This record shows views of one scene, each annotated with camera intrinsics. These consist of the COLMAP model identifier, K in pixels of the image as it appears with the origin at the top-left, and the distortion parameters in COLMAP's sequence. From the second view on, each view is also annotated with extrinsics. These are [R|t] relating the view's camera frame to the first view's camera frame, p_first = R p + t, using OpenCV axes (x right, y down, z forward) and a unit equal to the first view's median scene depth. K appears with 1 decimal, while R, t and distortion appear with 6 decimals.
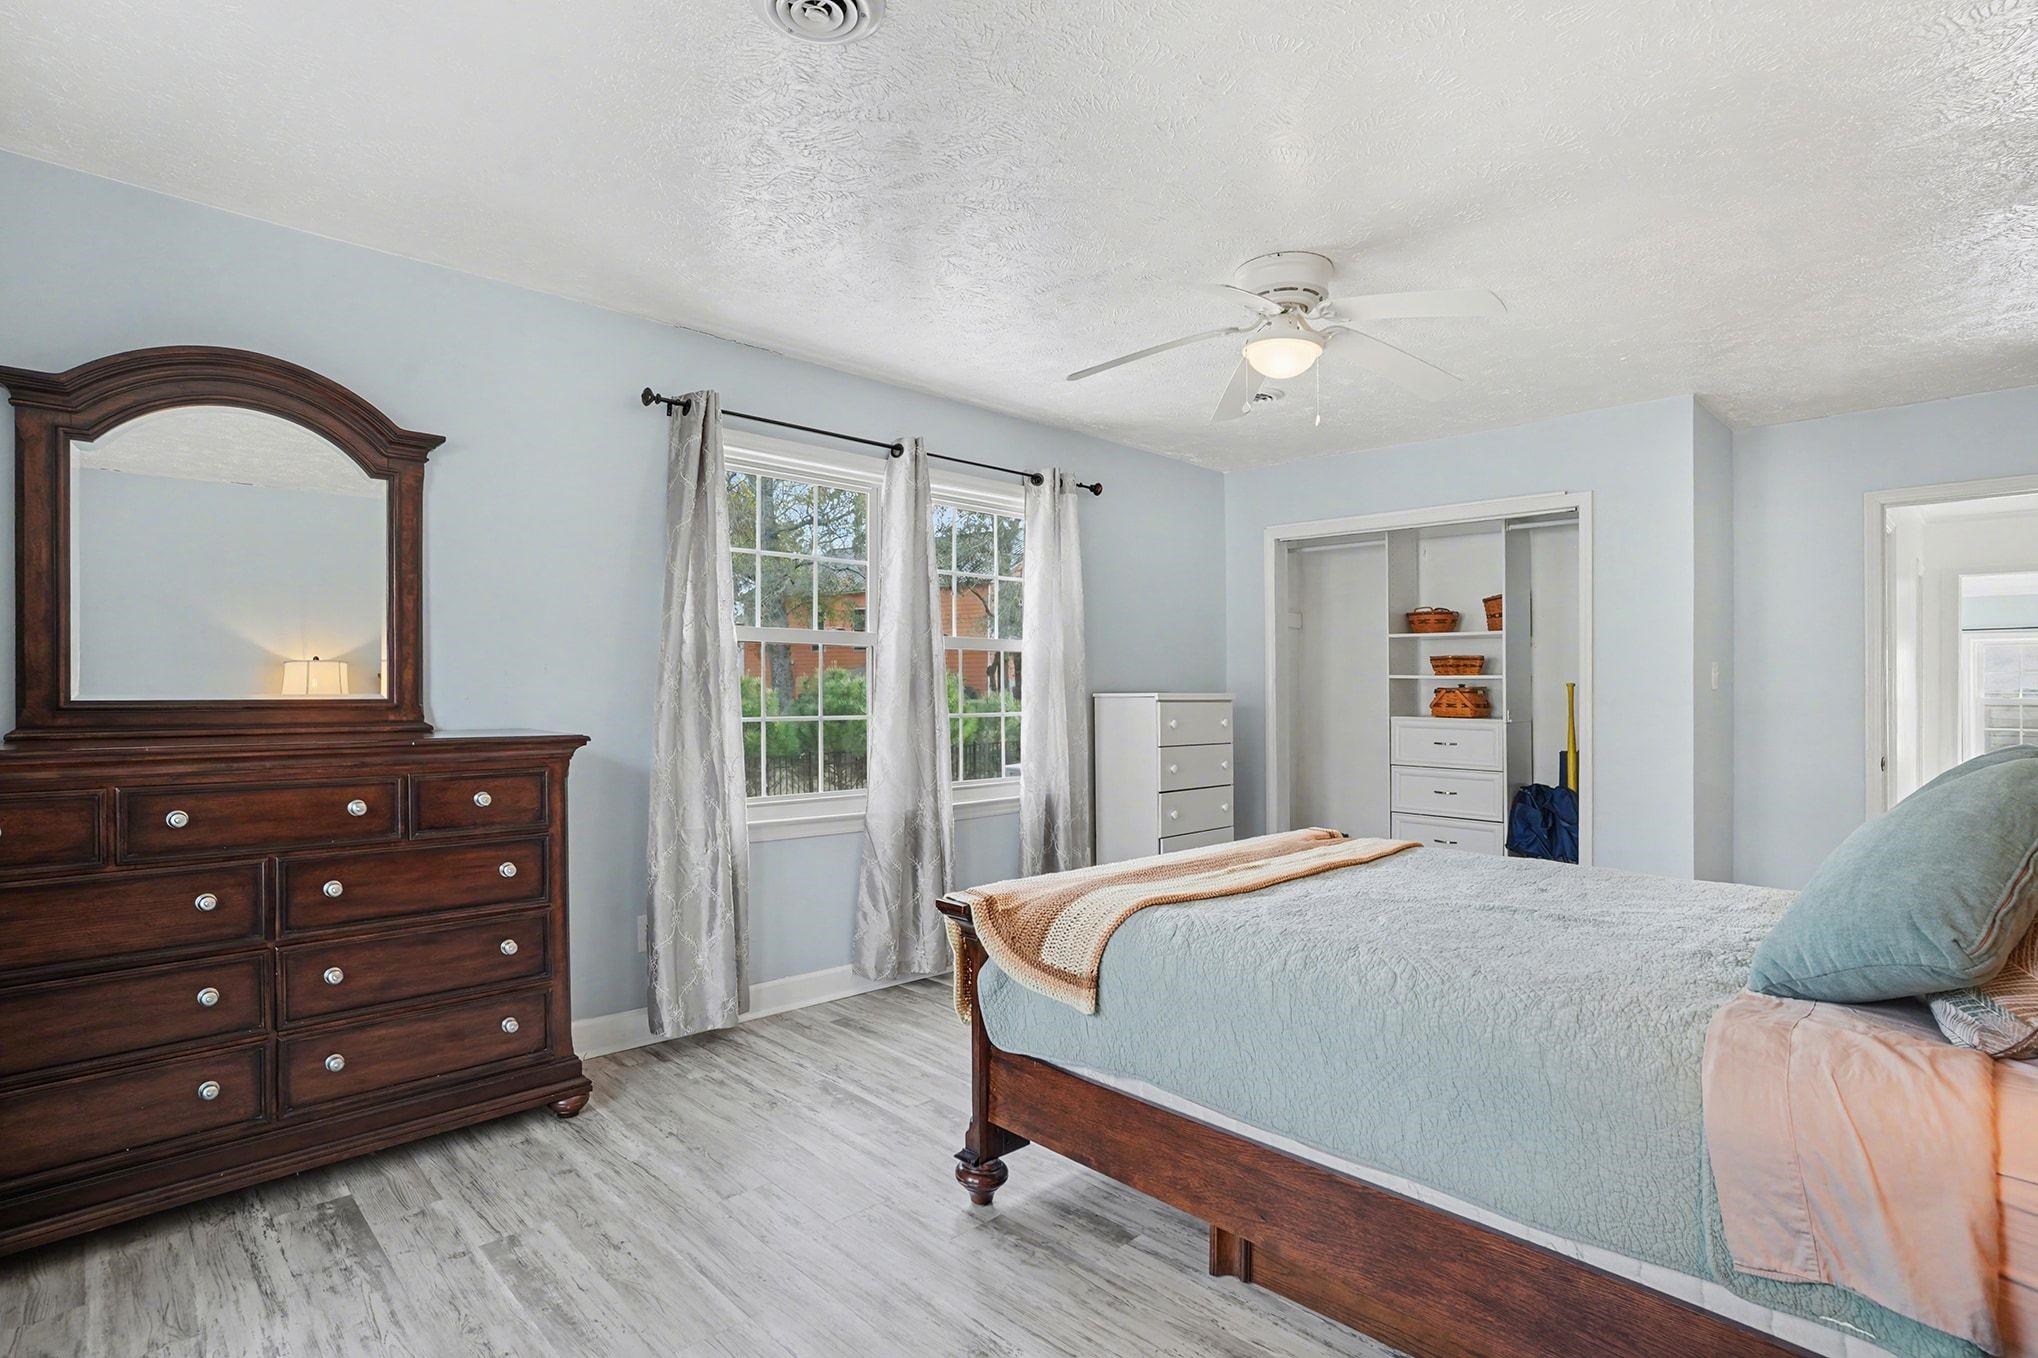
lens RADIAL K [[1033.5, 0, 1014.3], [0, 1033.5, 680.6], [0, 0, 1]] dist [-0.051997, 0.036654]
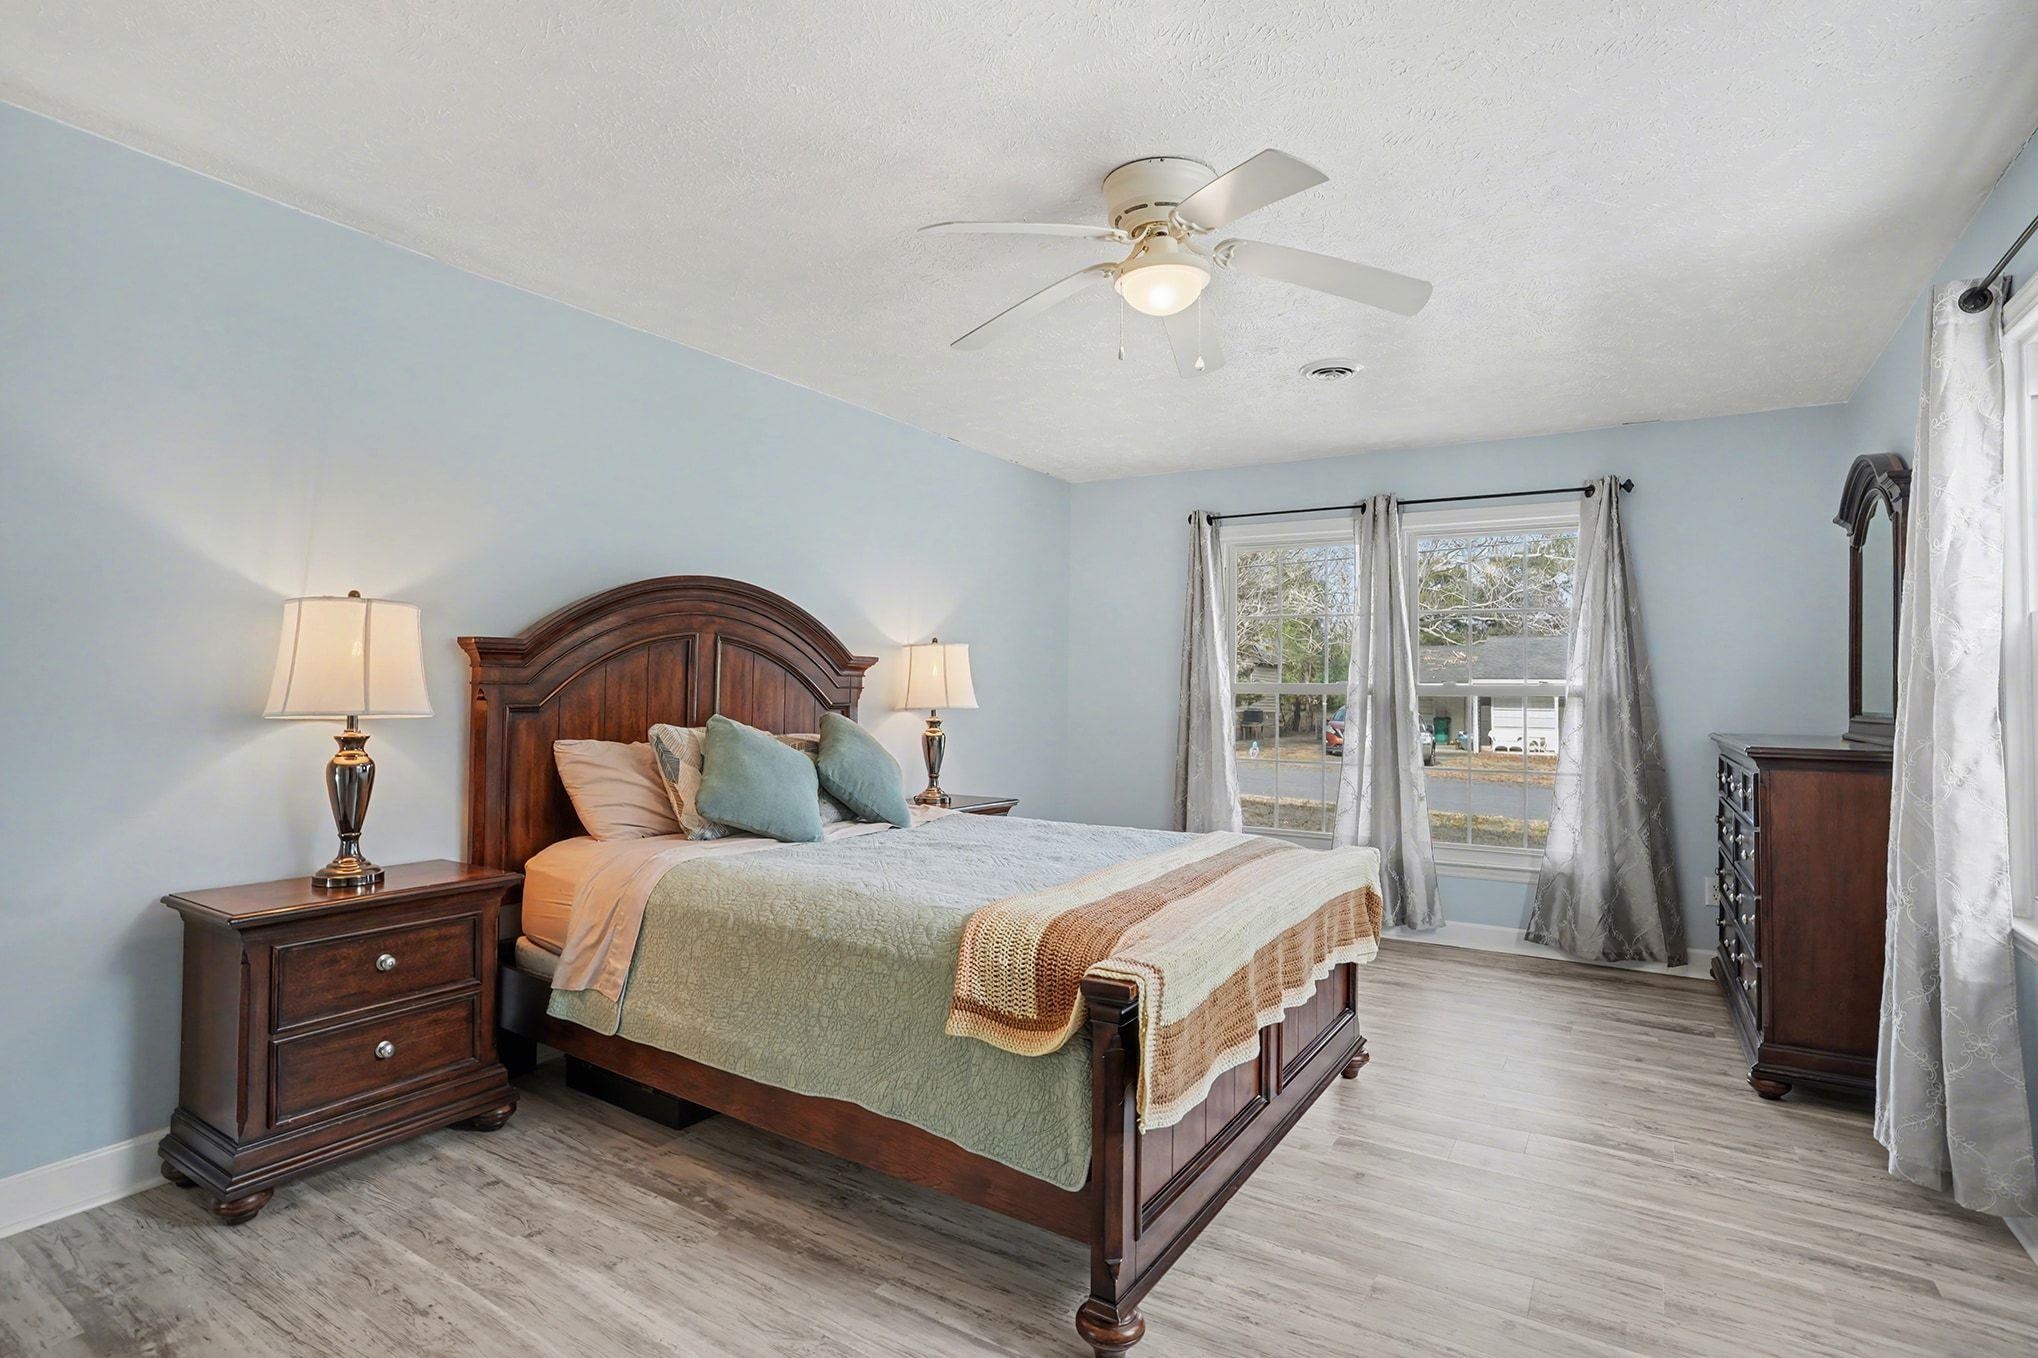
lens RADIAL K [[1021.2, 0, 986.7], [0, 1021.2, 684.9], [0, 0, 1]] dist [-0.048241, -0.000044]
pose [[-0.979276, -0.023654, -0.201142, 0.481969], [-0.021167, 0.999671, -0.014507, 0.013645], [0.201419, -0.009949, -0.979455, 1.483338]]
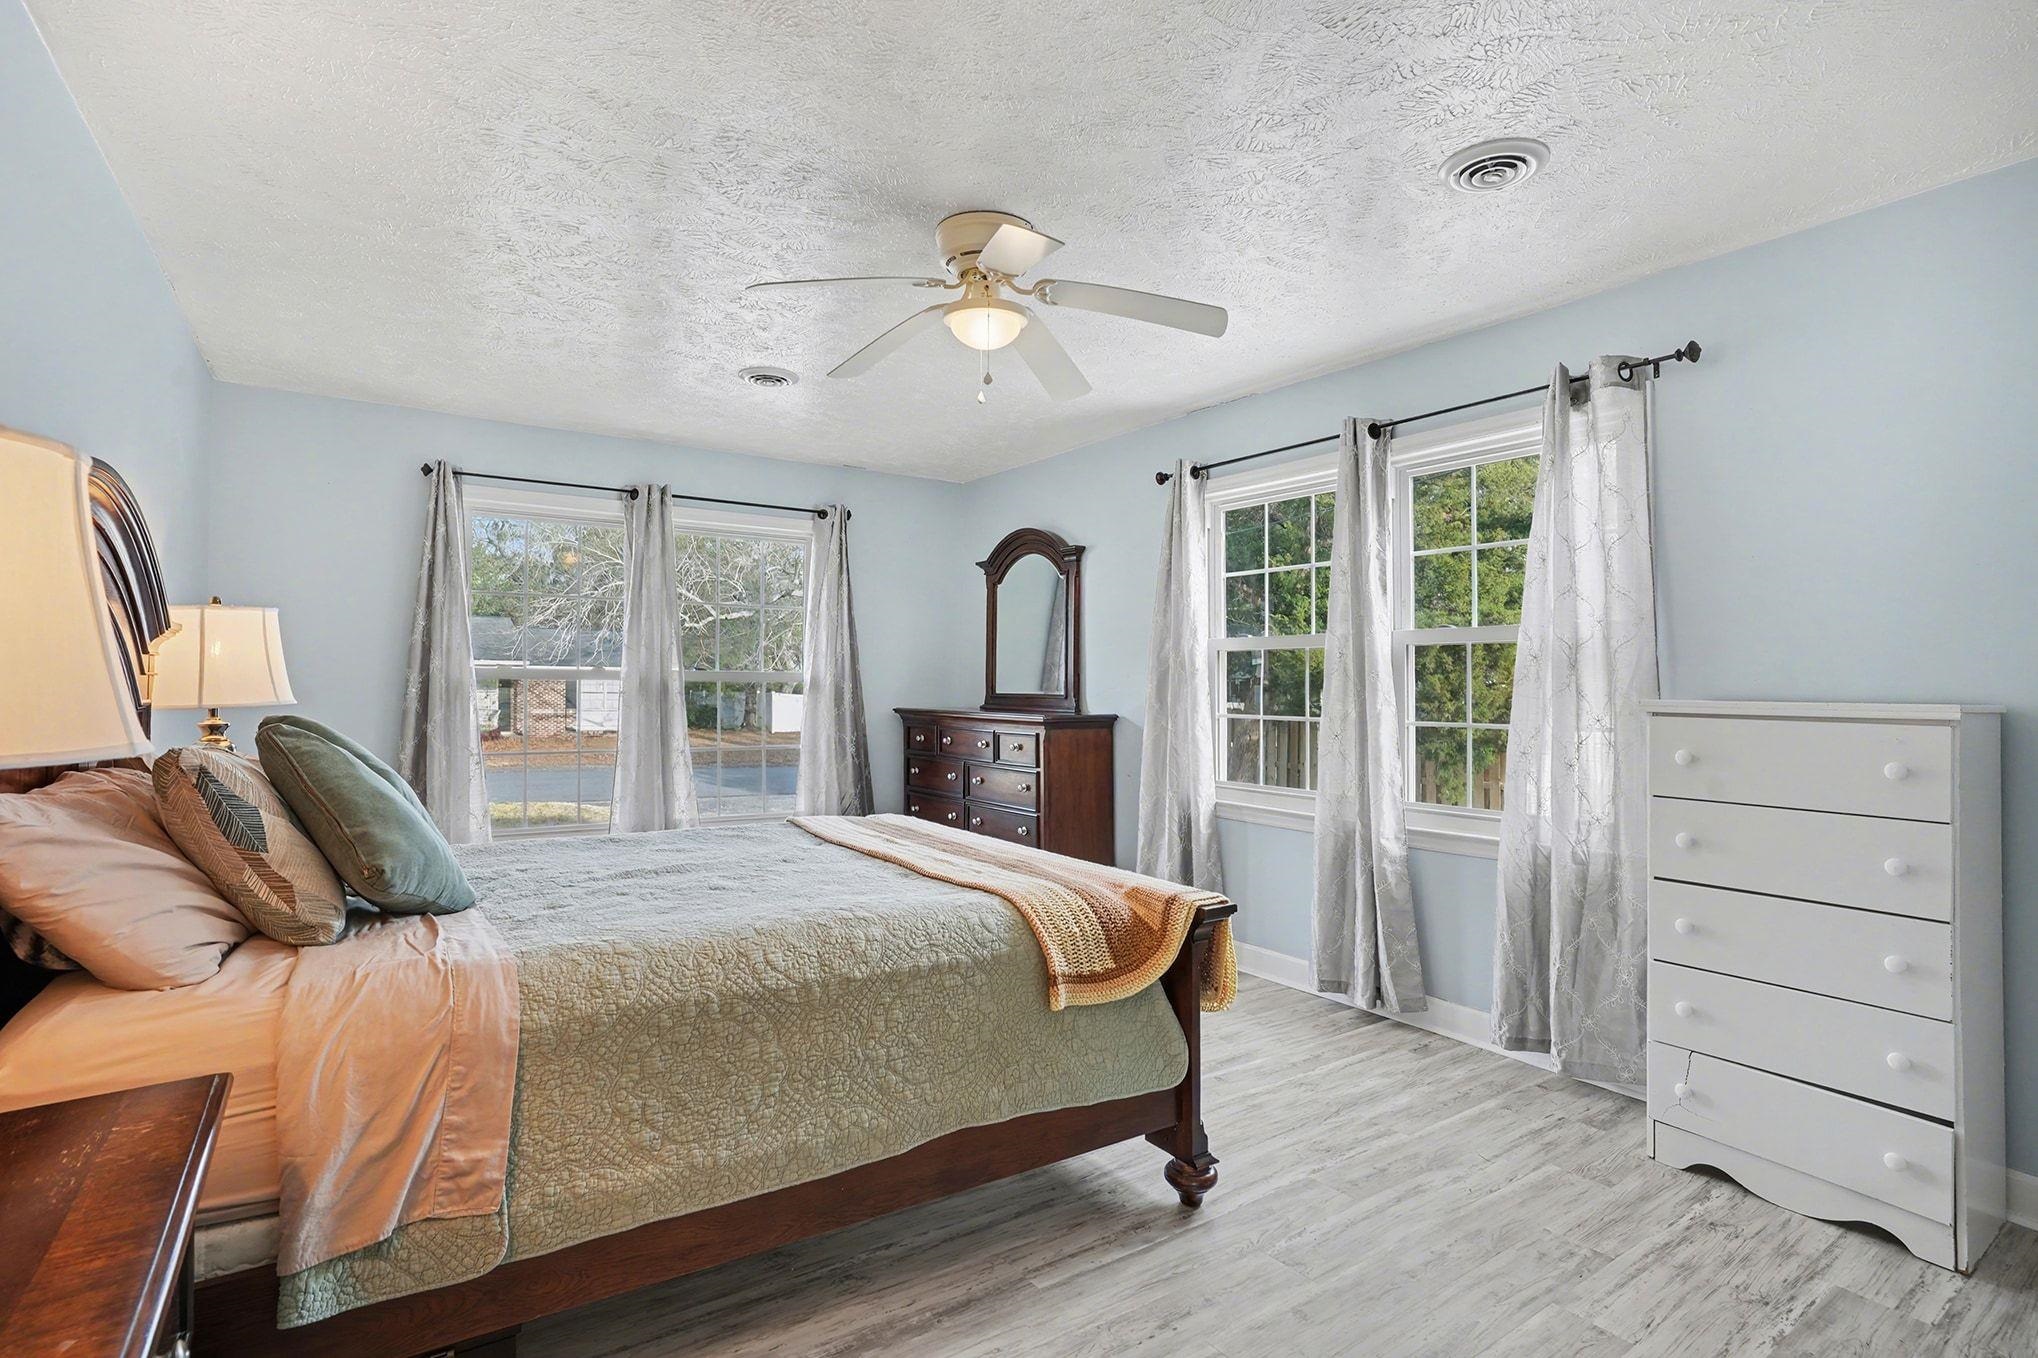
lens RADIAL K [[1033.5, 0, 1014.3], [0, 1033.5, 680.6], [0, 0, 1]] dist [-0.051997, 0.036654]
pose [[-0.182276, -0.012729, -0.983165, 0.991016], [-0.003210, 0.999919, -0.012351, 0.013100], [0.983242, 0.000905, -0.182302, 1.006369]]
